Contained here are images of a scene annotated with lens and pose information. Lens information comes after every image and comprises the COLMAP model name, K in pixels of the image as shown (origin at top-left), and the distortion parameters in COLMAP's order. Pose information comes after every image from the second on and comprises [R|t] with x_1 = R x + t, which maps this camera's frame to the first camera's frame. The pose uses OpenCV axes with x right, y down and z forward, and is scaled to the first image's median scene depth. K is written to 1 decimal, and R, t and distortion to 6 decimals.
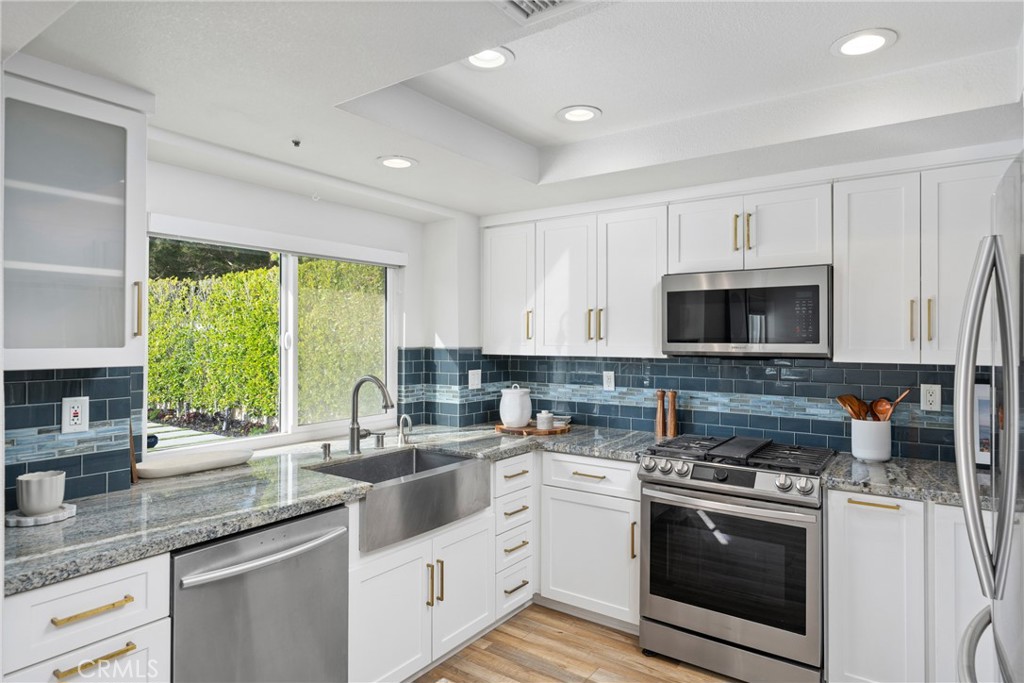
lens RADIAL K [[585.9, 0, 519.0], [0, 585.9, 333.3], [0, 0, 1]] dist [-0.004850, -0.000463]
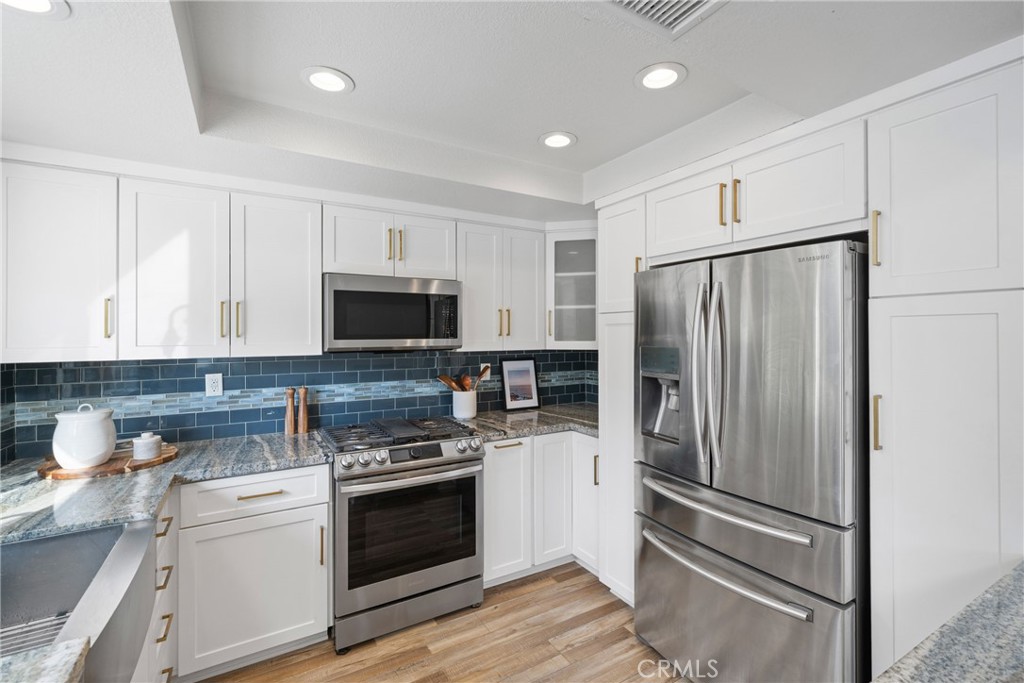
lens RADIAL K [[453.3, 0, 514.9], [0, 453.3, 331.0], [0, 0, 1]] dist [-0.003067, 0.000131]
pose [[0.419031, 0.000640, 0.907971, -0.342667], [-0.002032, 0.999998, 0.000232, 0.000097], [-0.907969, -0.001943, 0.419032, 0.394631]]
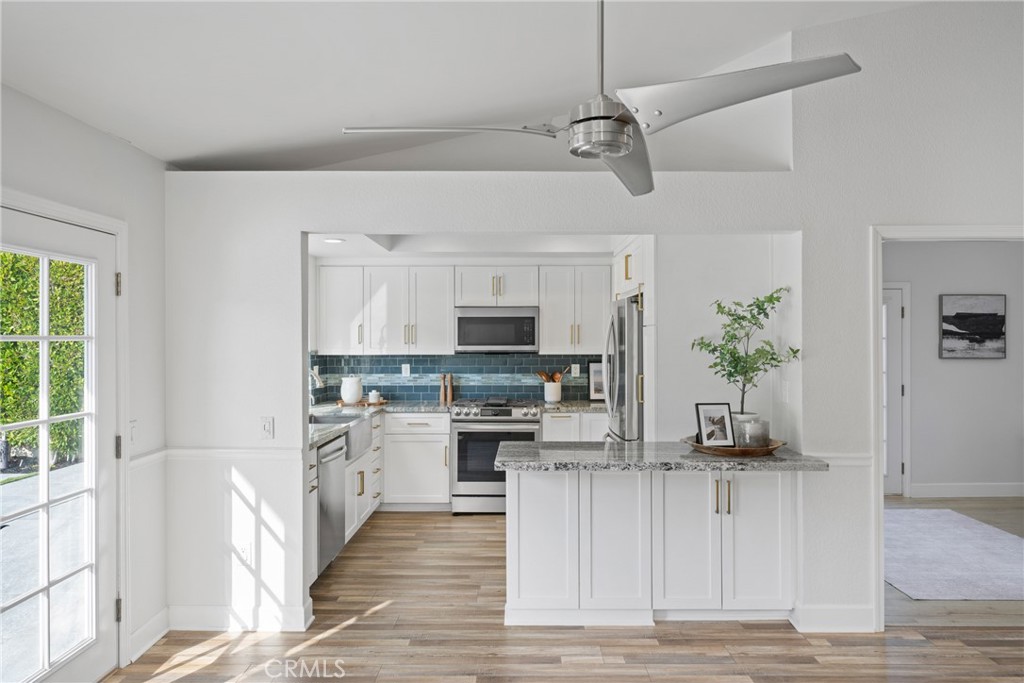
lens RADIAL K [[683.1, 0, 513.1], [0, 683.1, 339.3], [0, 0, 1]] dist [0.000703, 0.004731]
pose [[0.824505, -0.006551, 0.565816, -0.807355], [0.000389, 0.999939, 0.011011, -0.026675], [-0.565854, -0.008858, 0.824458, -0.829520]]
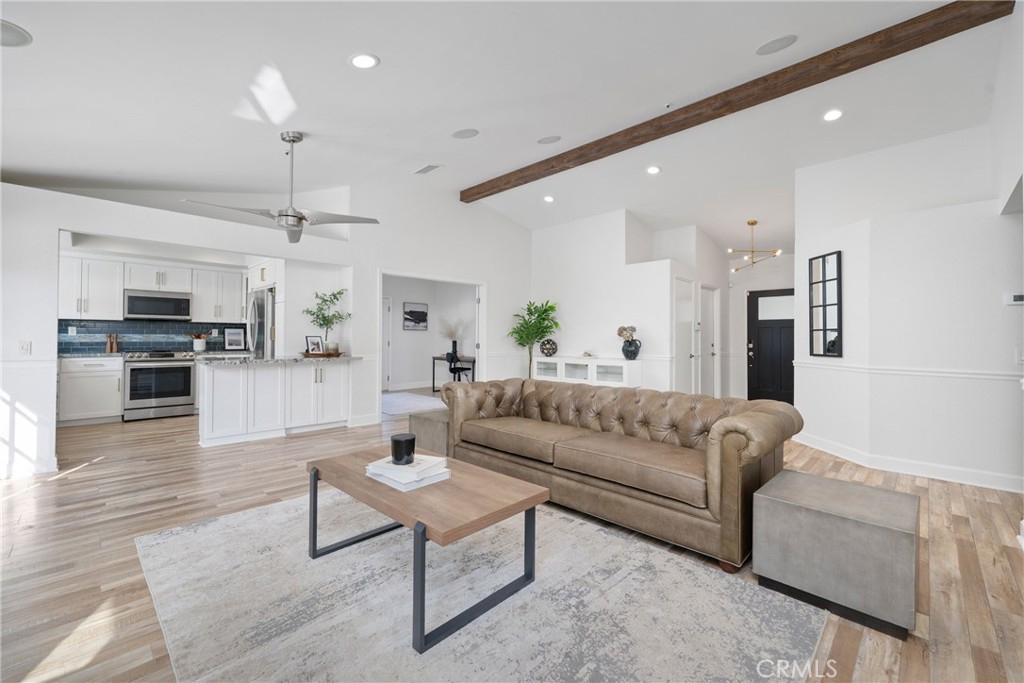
lens RADIAL K [[421.1, 0, 522.3], [0, 421.1, 333.1], [0, 0, 1]] dist [-0.015000, -0.000705]
pose [[0.145850, 0.006904, 0.989283, -1.443768], [-0.014008, 0.999890, -0.004913, 0.091200], [-0.989208, -0.013141, 0.145930, -1.145720]]
